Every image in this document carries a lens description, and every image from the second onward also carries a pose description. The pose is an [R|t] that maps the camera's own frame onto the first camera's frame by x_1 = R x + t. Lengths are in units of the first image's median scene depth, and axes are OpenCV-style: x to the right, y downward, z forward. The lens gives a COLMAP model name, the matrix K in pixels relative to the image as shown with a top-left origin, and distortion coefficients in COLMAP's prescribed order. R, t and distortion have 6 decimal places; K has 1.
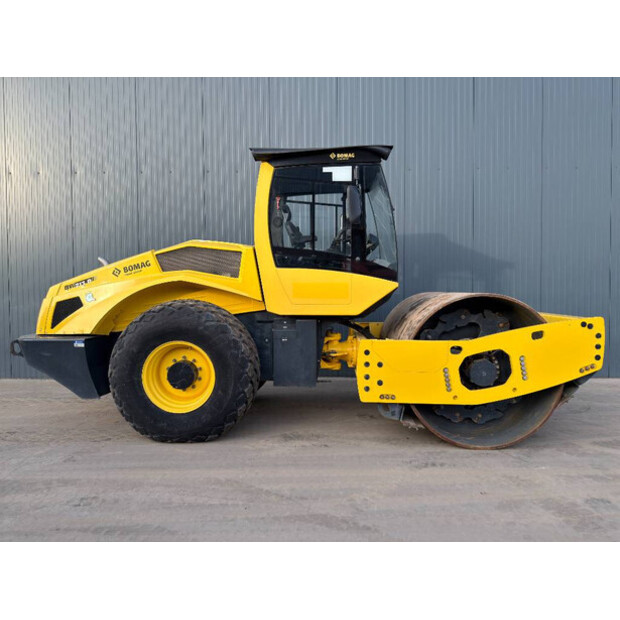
lens RADIAL K [[441.3, 0, 309.0], [0, 441.3, 307.2], [0, 0, 1]] dist [0.081112, -0.115278]
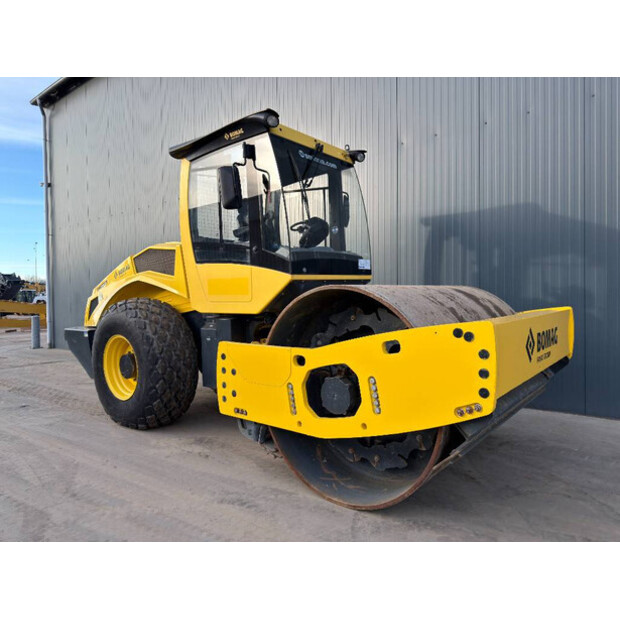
lens RADIAL K [[441.3, 0, 309.0], [0, 441.3, 307.2], [0, 0, 1]] dist [0.081112, -0.115278]
pose [[0.804054, 0.004067, -0.594542, 0.775602], [-0.007476, 0.999967, -0.003270, 0.007580], [0.594509, 0.007074, 0.804058, 0.400579]]
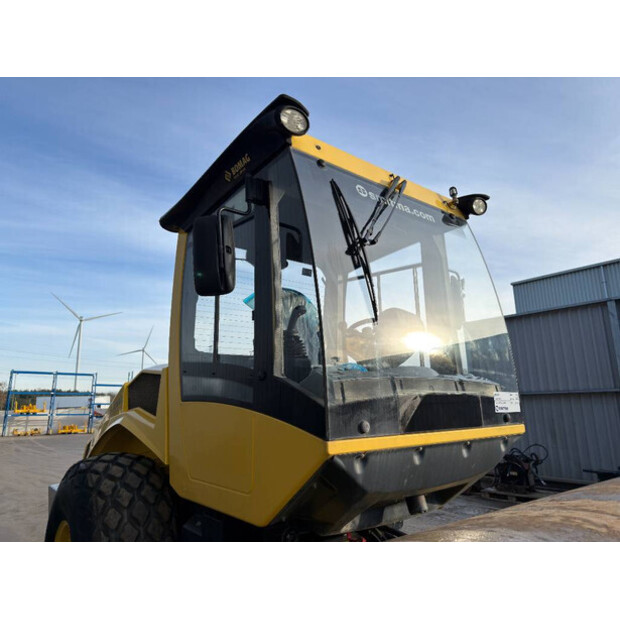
lens RADIAL K [[415.2, 0, 310.0], [0, 415.2, 310.0], [0, 0, 1]] dist [0.066952, -0.000199]
pose [[0.628841, -0.182060, -0.755919, 0.473011], [-0.033531, 0.964946, -0.260298, -0.074592], [0.776810, 0.189033, 0.600693, 0.879977]]
